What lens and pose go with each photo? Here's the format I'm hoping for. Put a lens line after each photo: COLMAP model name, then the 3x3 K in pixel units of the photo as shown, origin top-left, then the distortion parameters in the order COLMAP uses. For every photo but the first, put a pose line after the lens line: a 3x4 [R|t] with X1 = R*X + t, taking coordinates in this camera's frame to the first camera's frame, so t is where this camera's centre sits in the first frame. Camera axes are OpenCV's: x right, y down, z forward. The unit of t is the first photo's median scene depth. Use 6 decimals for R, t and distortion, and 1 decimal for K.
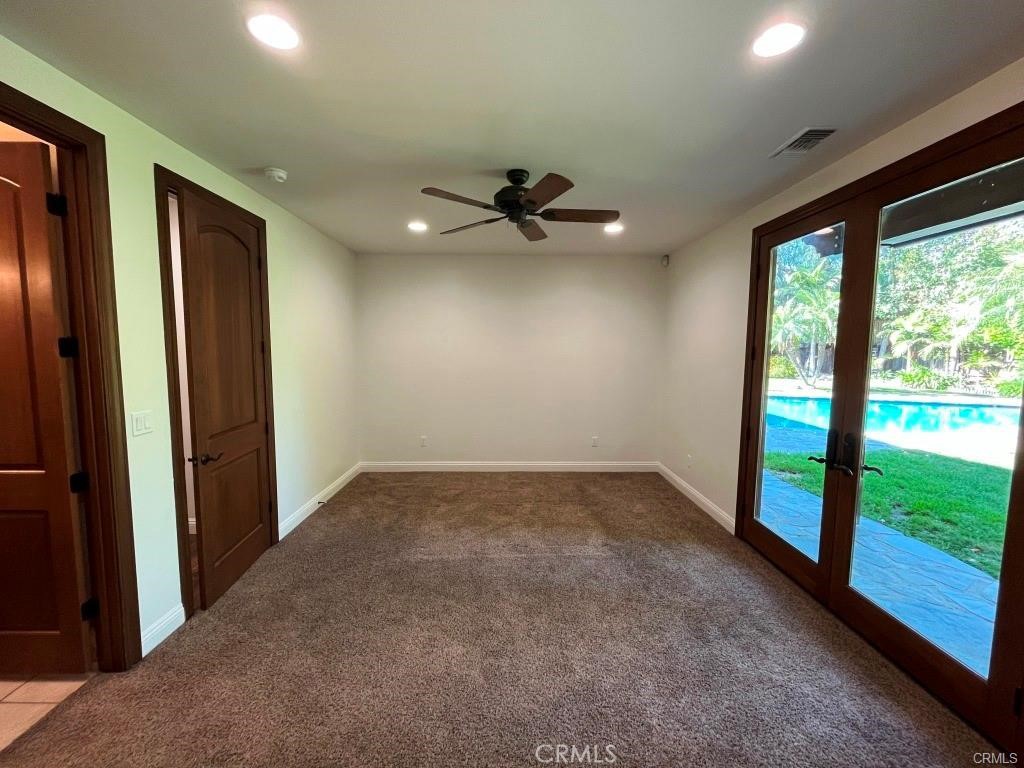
lens RADIAL K [[411.8, 0, 508.6], [0, 411.8, 381.0], [0, 0, 1]] dist [-0.002495, -0.000052]
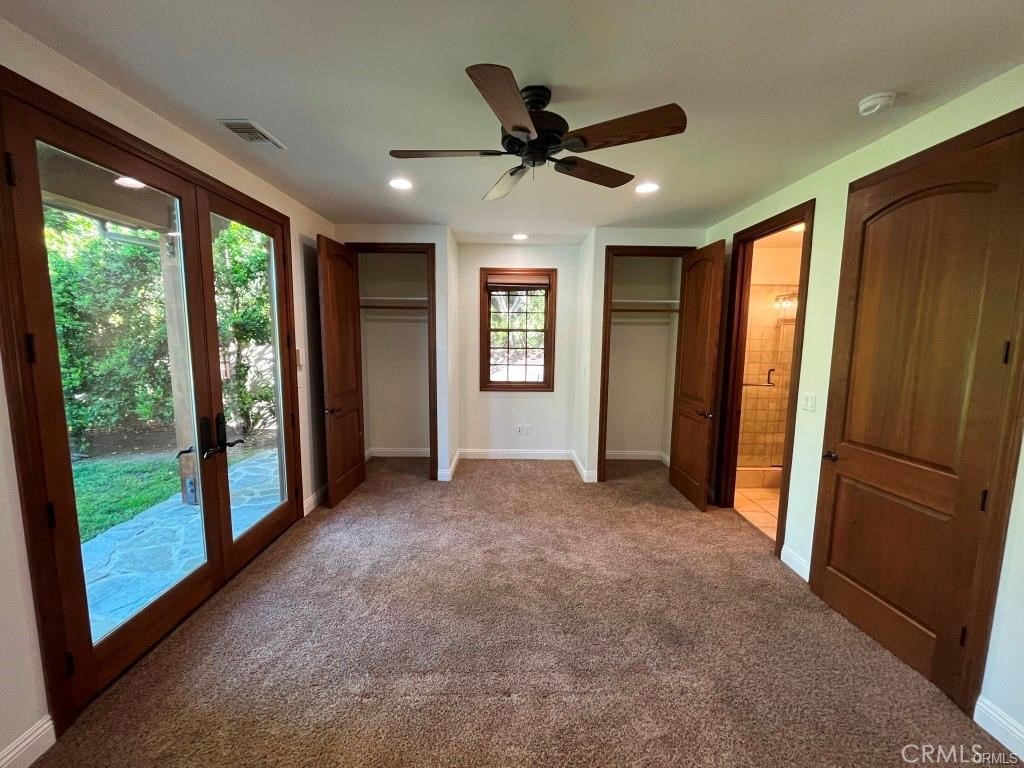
lens RADIAL K [[411.8, 0, 508.6], [0, 411.8, 381.0], [0, 0, 1]] dist [-0.002495, -0.000052]
pose [[-0.999828, -0.018449, -0.002018, 0.059934], [-0.018483, 0.980003, 0.198123, -0.162523], [-0.001677, 0.198126, -0.980175, 1.798443]]
